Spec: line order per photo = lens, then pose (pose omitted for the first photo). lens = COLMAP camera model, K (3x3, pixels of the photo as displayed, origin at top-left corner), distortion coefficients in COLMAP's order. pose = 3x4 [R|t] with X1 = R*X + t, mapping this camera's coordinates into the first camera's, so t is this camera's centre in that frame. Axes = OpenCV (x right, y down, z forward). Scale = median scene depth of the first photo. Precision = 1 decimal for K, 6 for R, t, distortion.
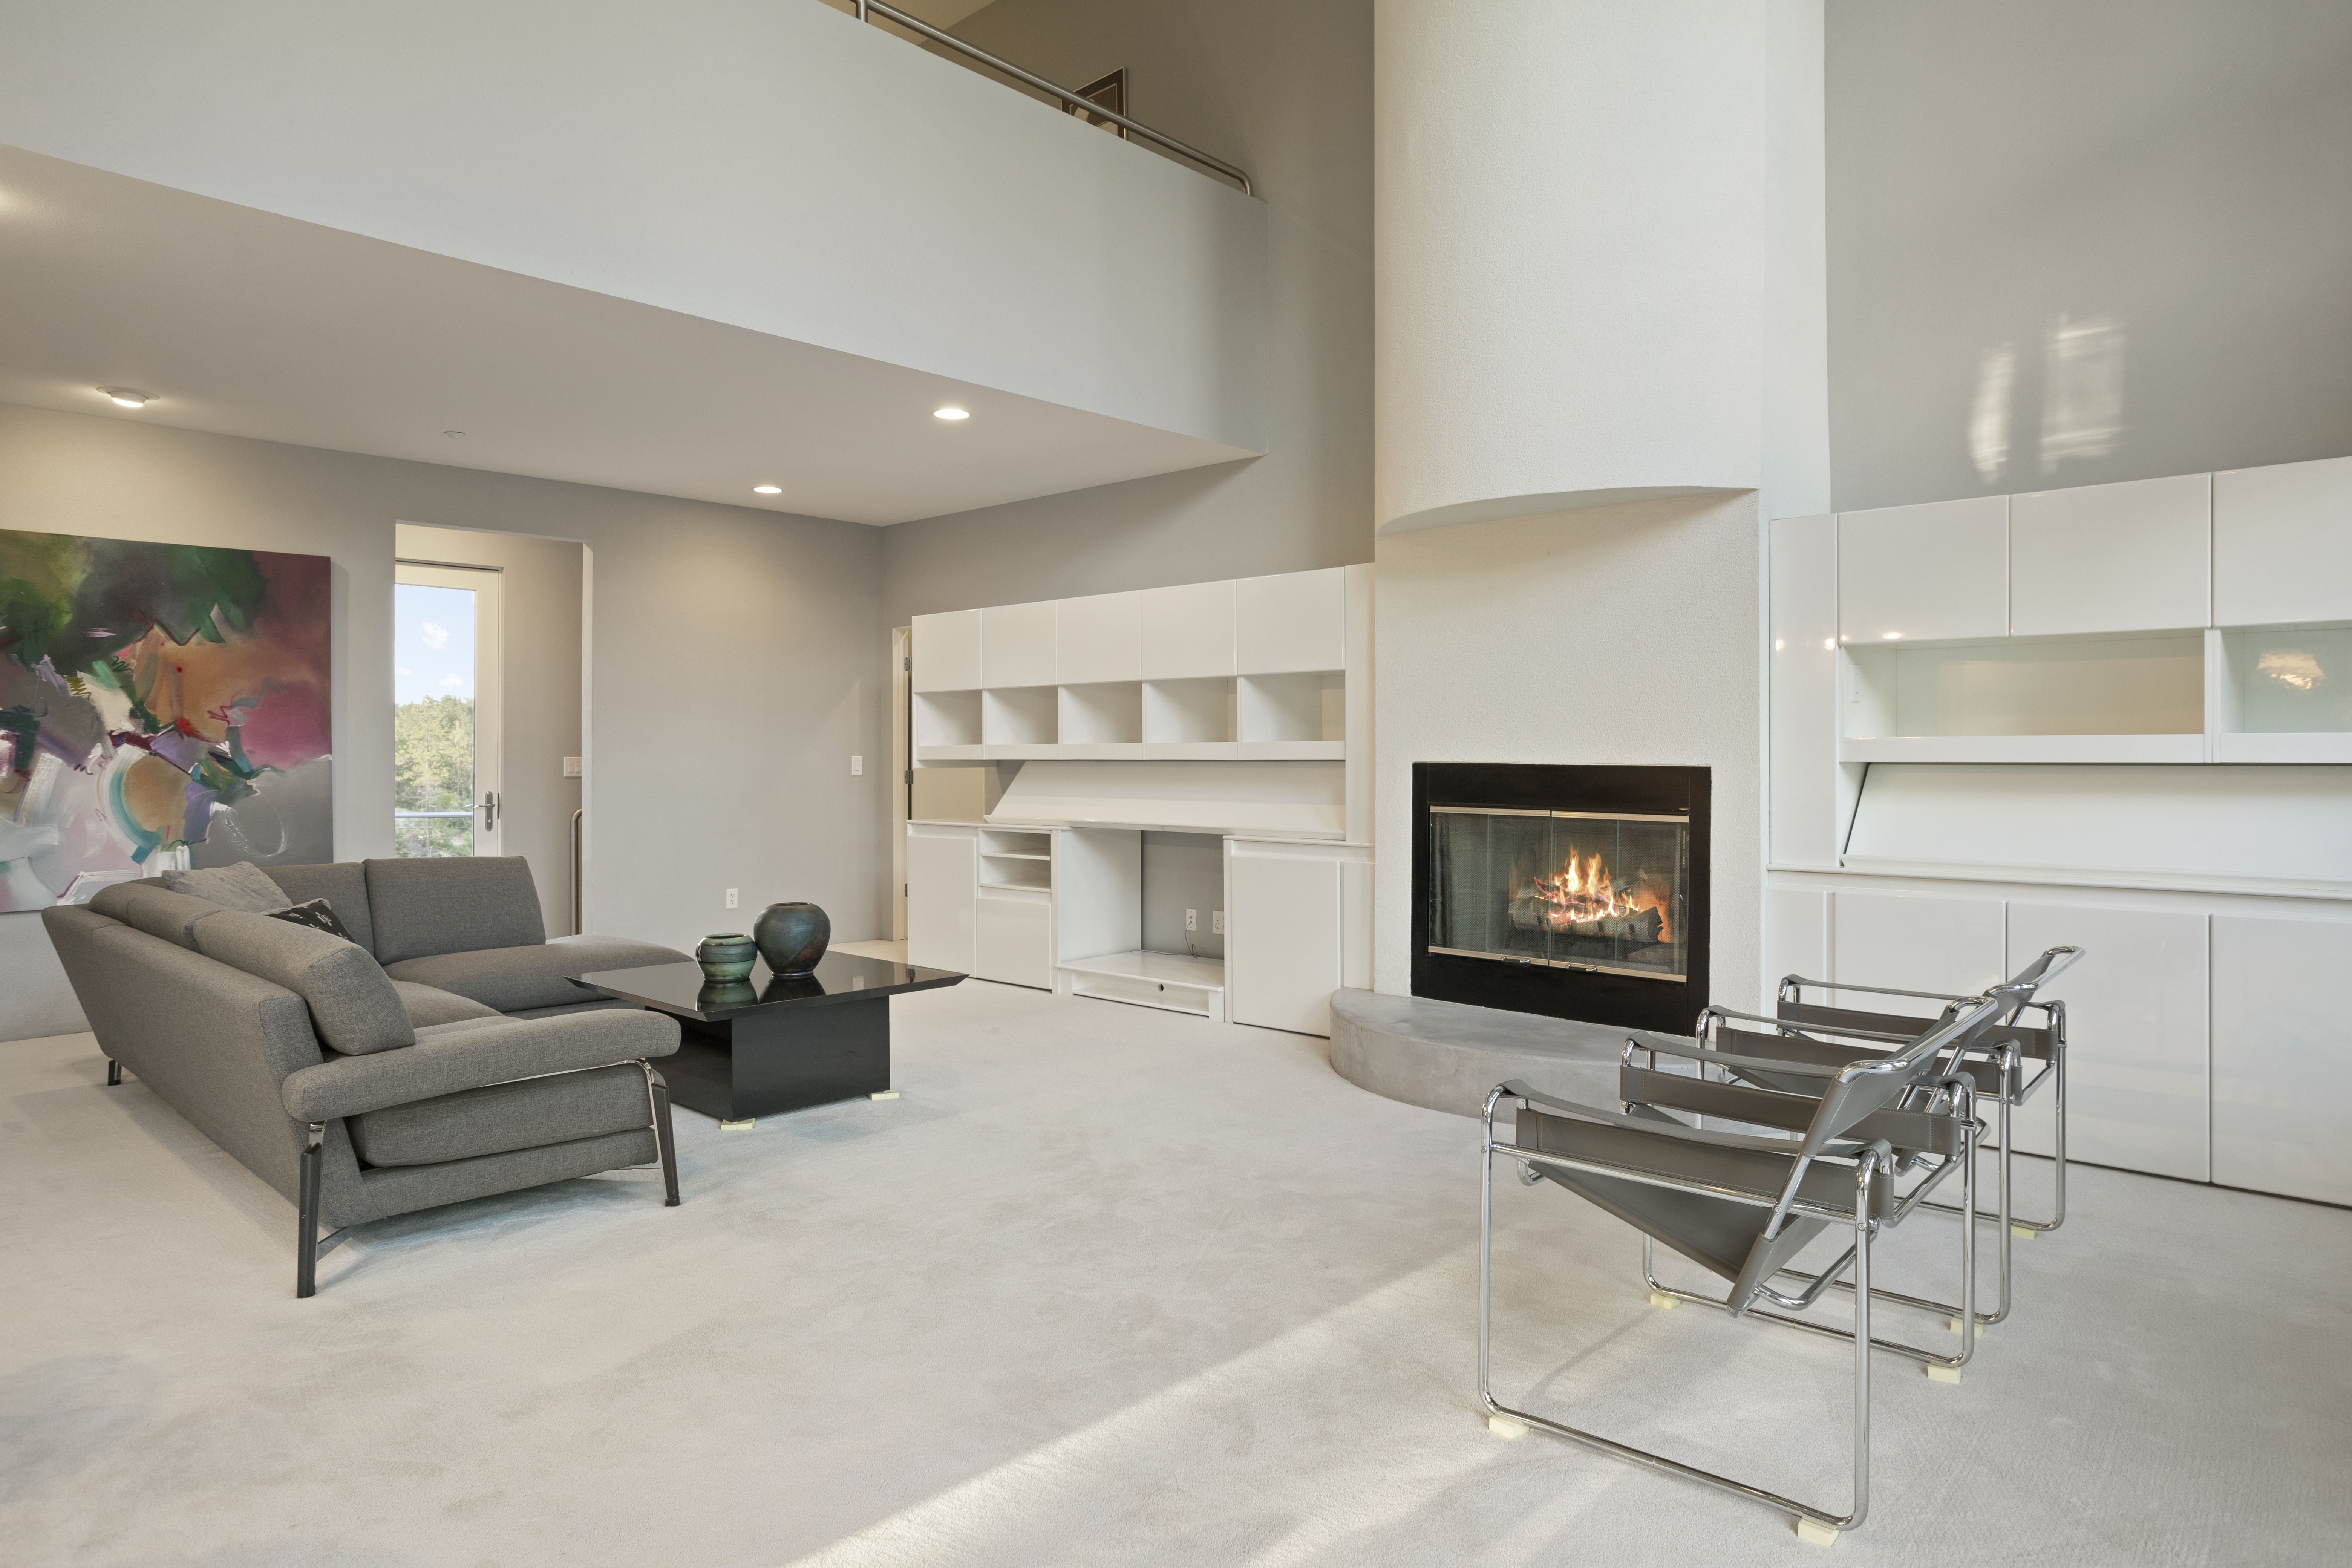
lens RADIAL K [[1426.6, 0, 1172.5], [0, 1426.6, 767.7], [0, 0, 1]] dist [0.007647, 0.000133]
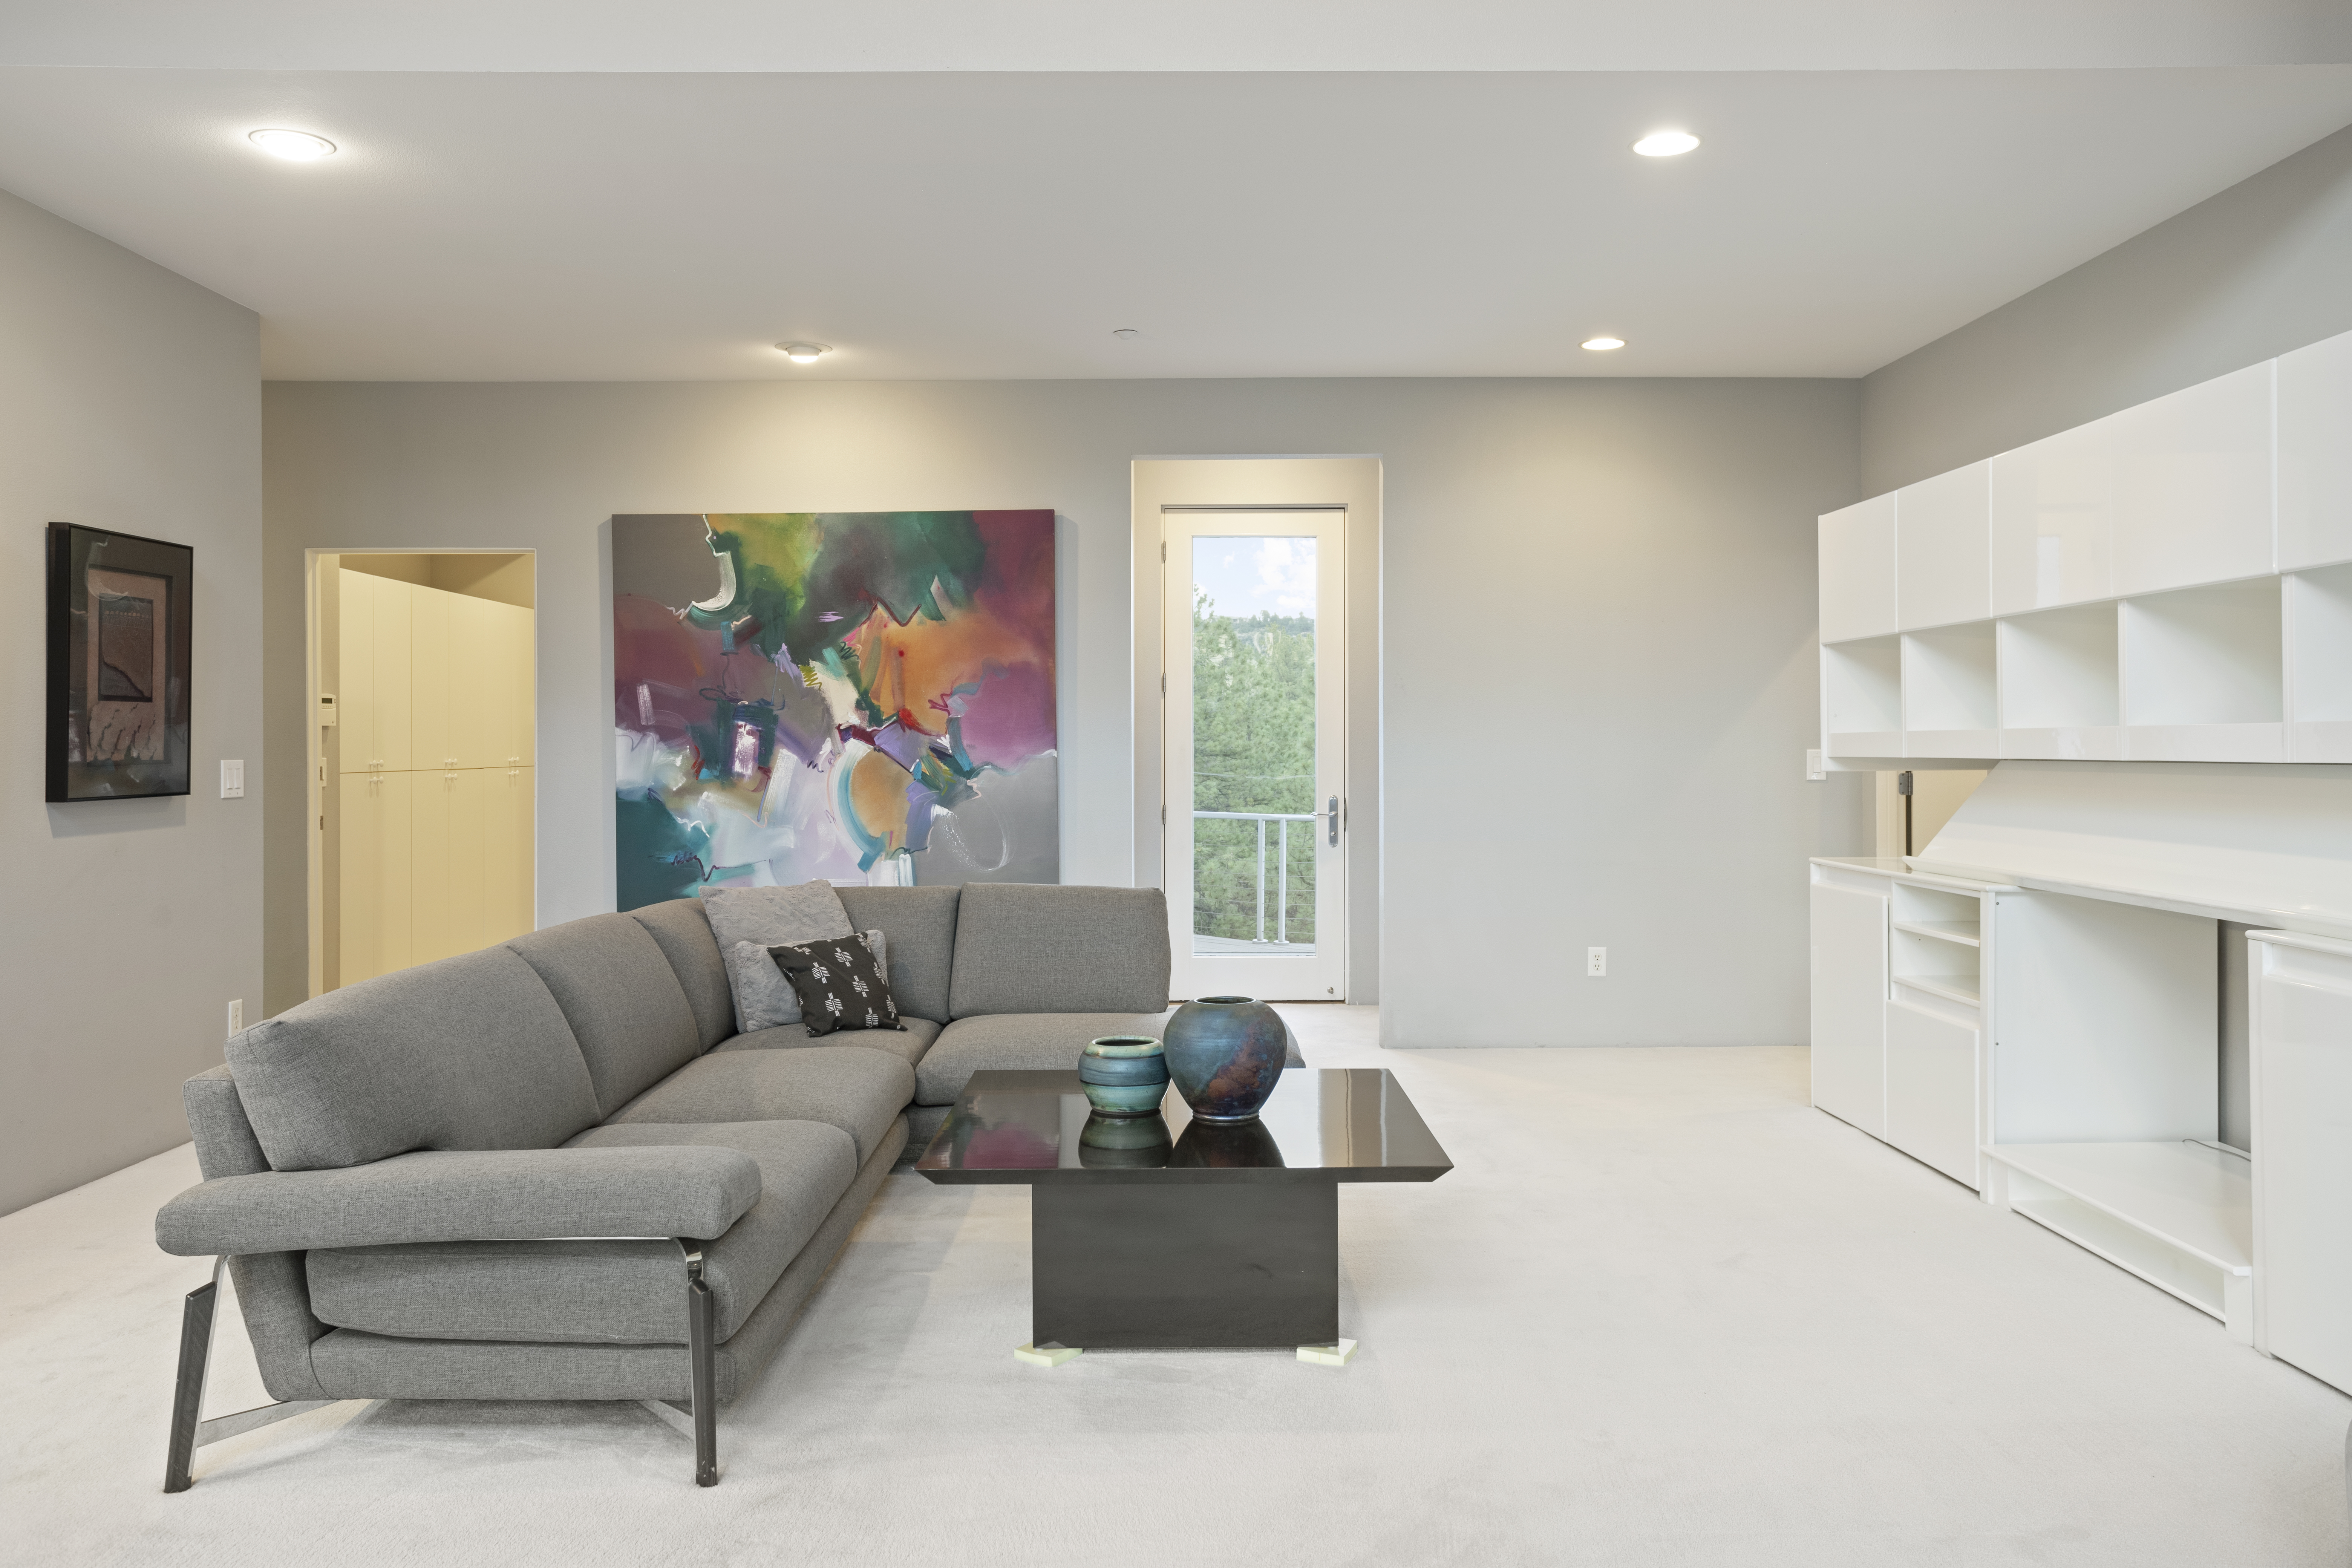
lens RADIAL K [[1767.5, 0, 1188.9], [0, 1767.5, 741.5], [0, 0, 1]] dist [-0.010950, 0.026478]
pose [[0.689339, -0.003622, -0.724430, 0.222007], [-0.003242, 0.999962, -0.008085, -0.006560], [0.724432, 0.007922, 0.689301, 0.393135]]
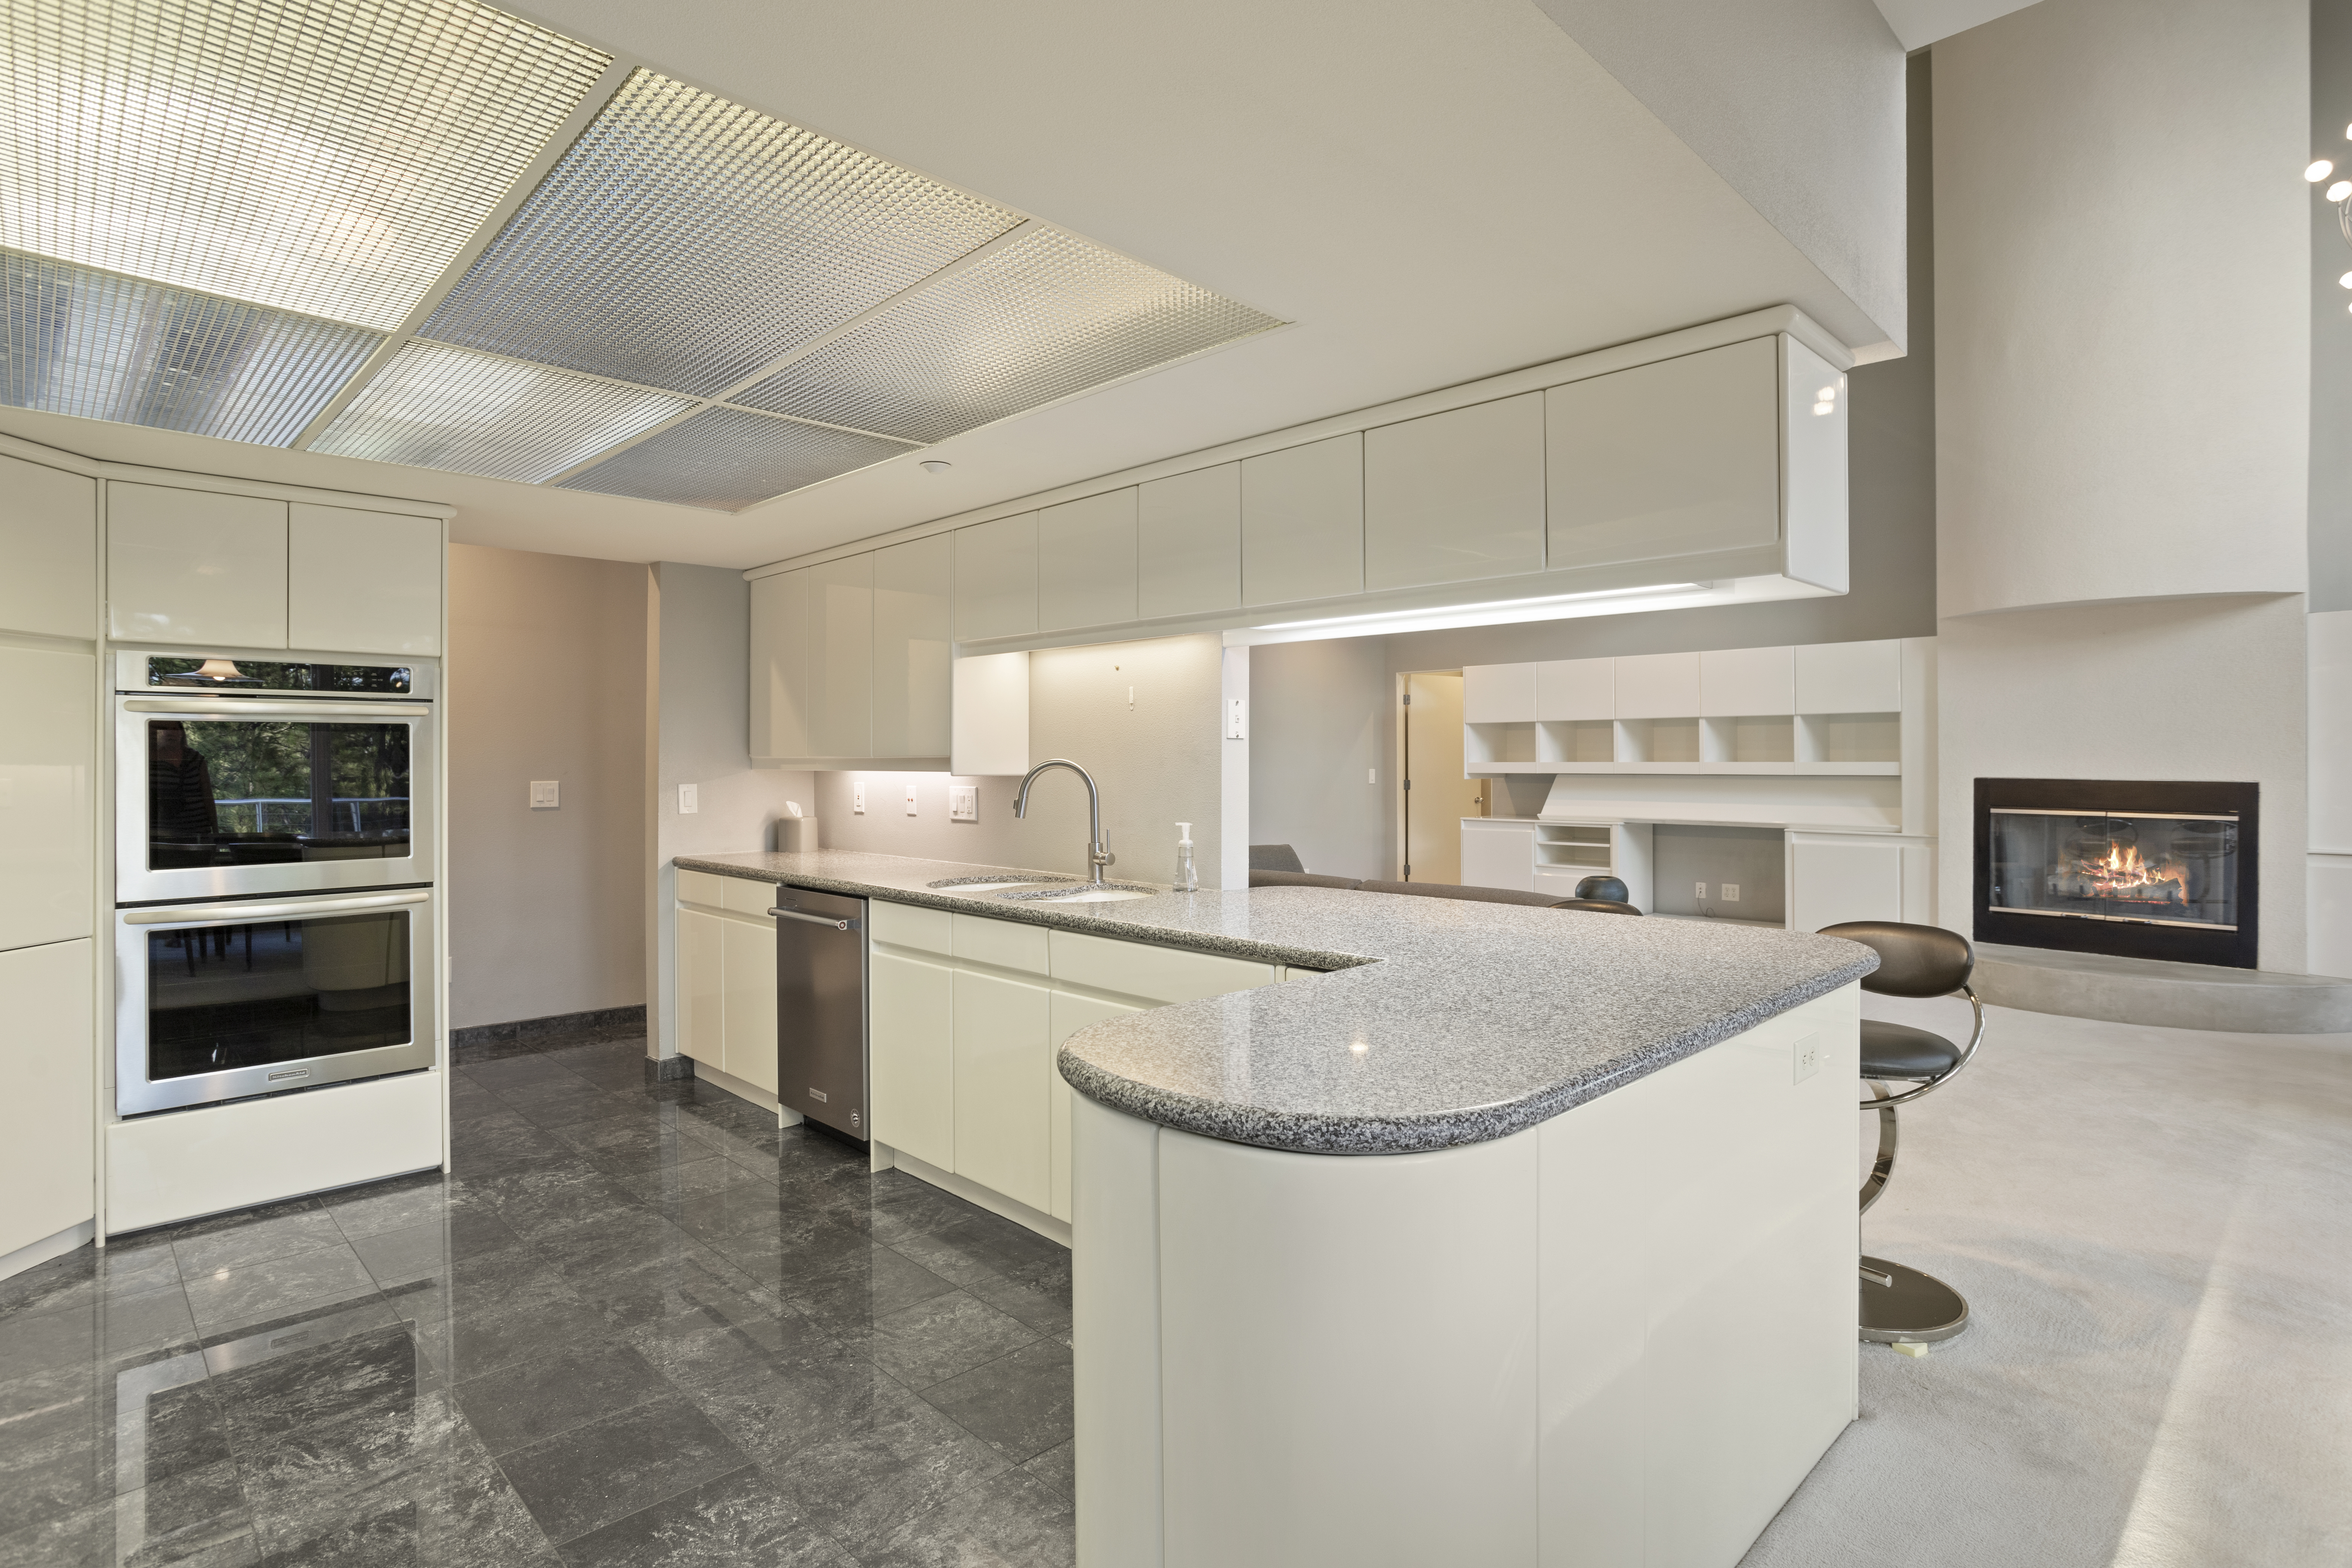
lens RADIAL K [[1207.0, 0, 1180.4], [0, 1207.0, 777.4], [0, 0, 1]] dist [-0.002195, 0.000551]
pose [[0.999620, -0.003695, -0.027330, -0.554141], [0.003944, 0.999951, 0.009069, -0.017212], [0.027295, -0.009173, 0.999585, -0.211756]]
